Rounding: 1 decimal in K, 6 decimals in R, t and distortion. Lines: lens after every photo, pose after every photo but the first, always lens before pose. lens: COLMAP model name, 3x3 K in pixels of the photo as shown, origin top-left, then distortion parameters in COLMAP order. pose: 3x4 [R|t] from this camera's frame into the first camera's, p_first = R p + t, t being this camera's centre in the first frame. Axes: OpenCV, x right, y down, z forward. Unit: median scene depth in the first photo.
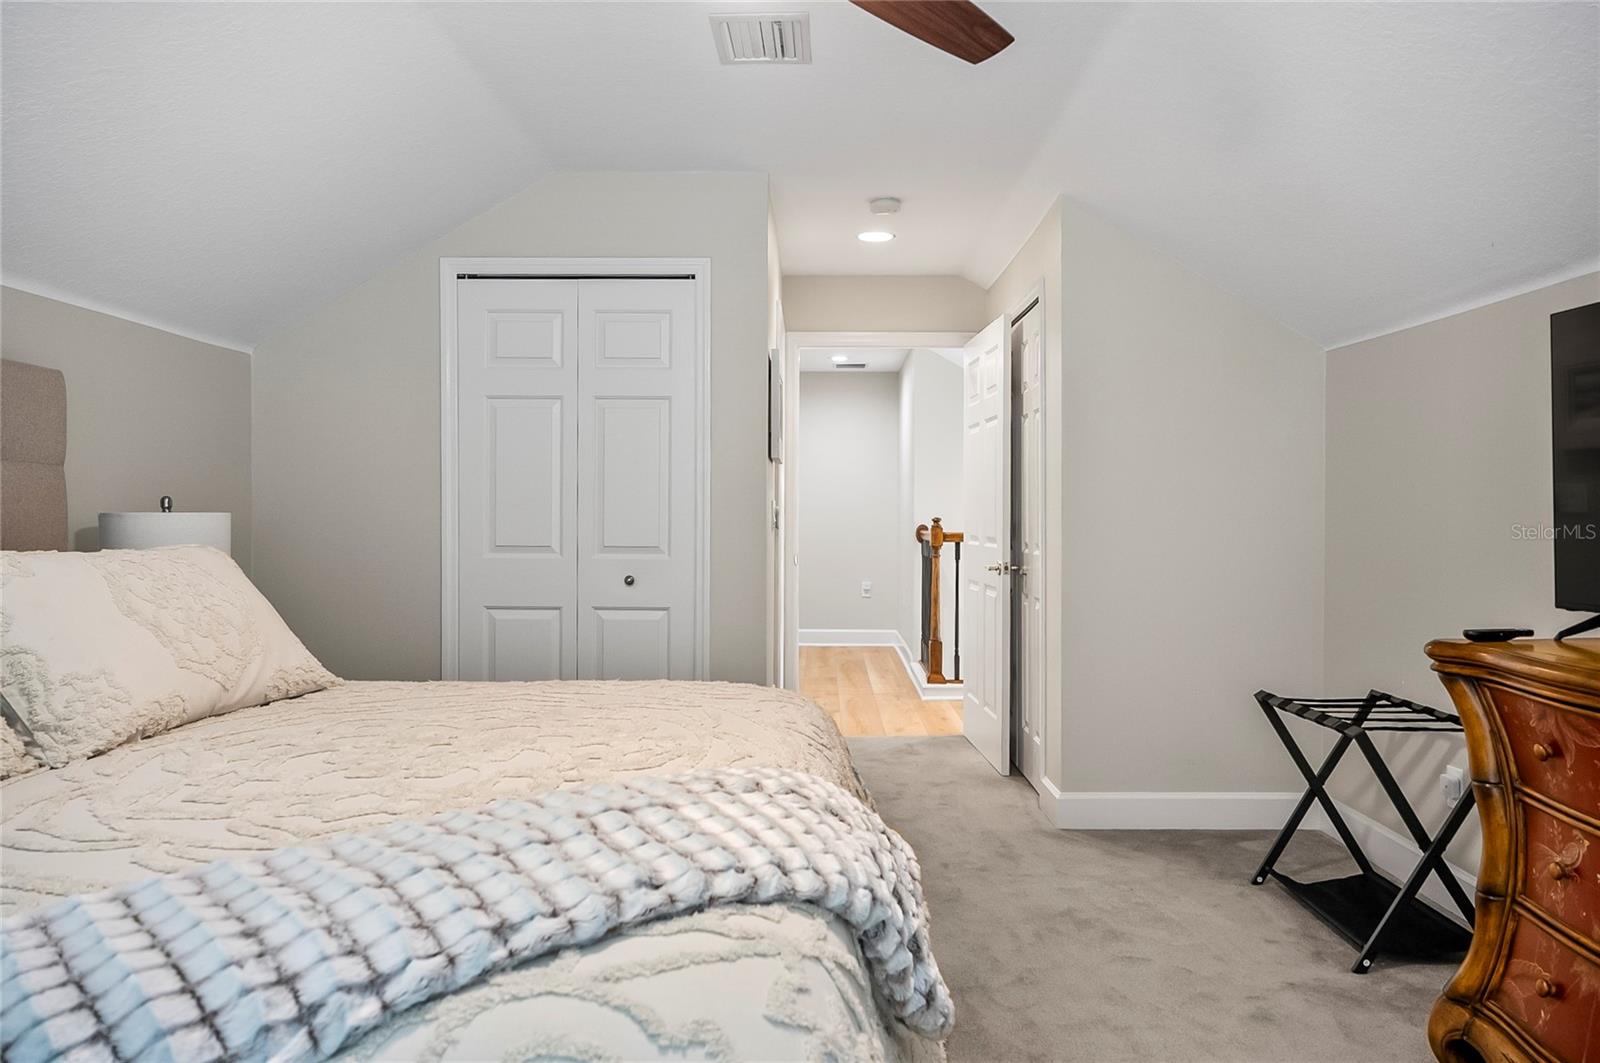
lens RADIAL K [[1072.2, 0, 800.0], [0, 1072.2, 531.5], [0, 0, 1]] dist [-0.000186, -0.000238]
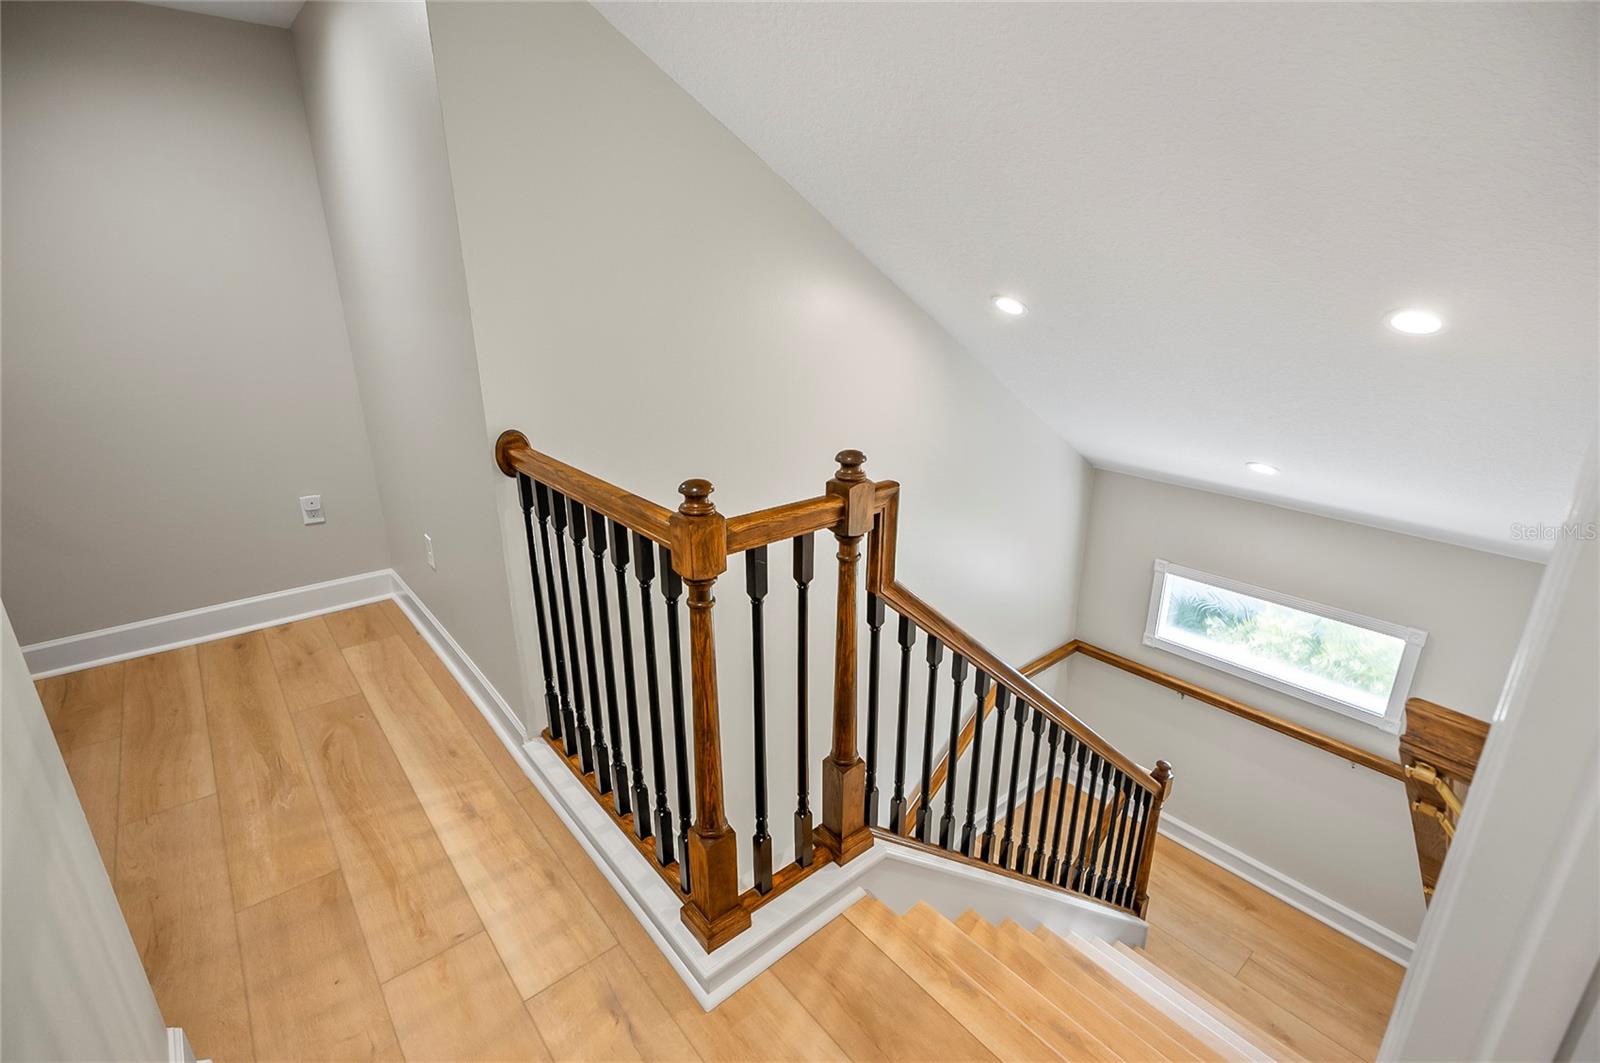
lens RADIAL K [[747.8, 0, 820.0], [0, 747.8, 523.4], [0, 0, 1]] dist [0.001459, -0.000497]
pose [[0.745225, -0.213722, 0.631635, 0.022625], [0.014798, 0.952312, 0.304767, -0.062976], [-0.666648, -0.217773, 0.712850, 0.831684]]
